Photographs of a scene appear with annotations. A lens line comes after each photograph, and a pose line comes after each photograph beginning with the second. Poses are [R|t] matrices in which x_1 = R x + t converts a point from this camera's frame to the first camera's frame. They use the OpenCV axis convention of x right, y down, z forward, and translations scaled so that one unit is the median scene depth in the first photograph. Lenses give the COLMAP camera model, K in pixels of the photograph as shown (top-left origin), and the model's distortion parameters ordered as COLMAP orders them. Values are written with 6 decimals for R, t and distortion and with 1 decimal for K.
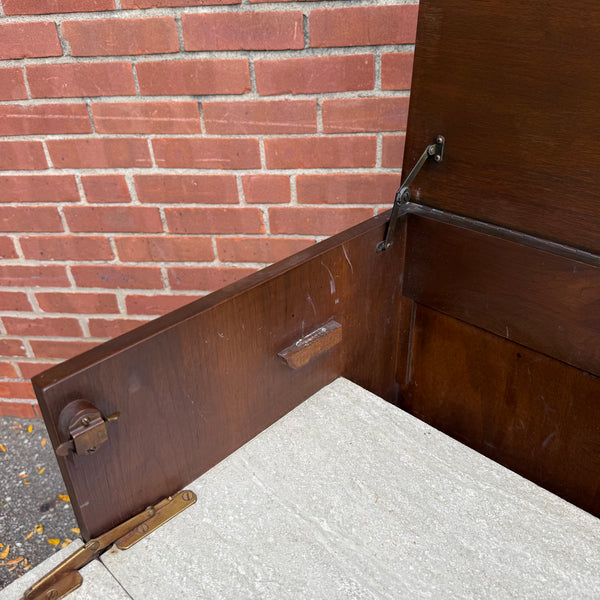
lens RADIAL K [[577.0, 0, 297.3], [0, 577.0, 295.7], [0, 0, 1]] dist [-0.025818, 0.000000]
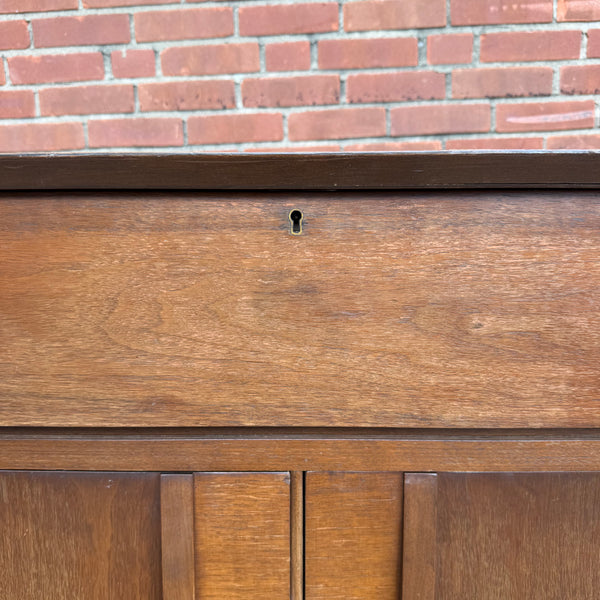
lens RADIAL K [[582.4, 0, 296.5], [0, 582.4, 294.0], [0, 0, 1]] dist [-0.039054, 0.000000]
pose [[0.994700, -0.000057, 0.102821, 0.110750], [0.036218, 0.936100, -0.349863, 0.292815], [-0.096231, 0.351733, 0.931141, -0.095295]]
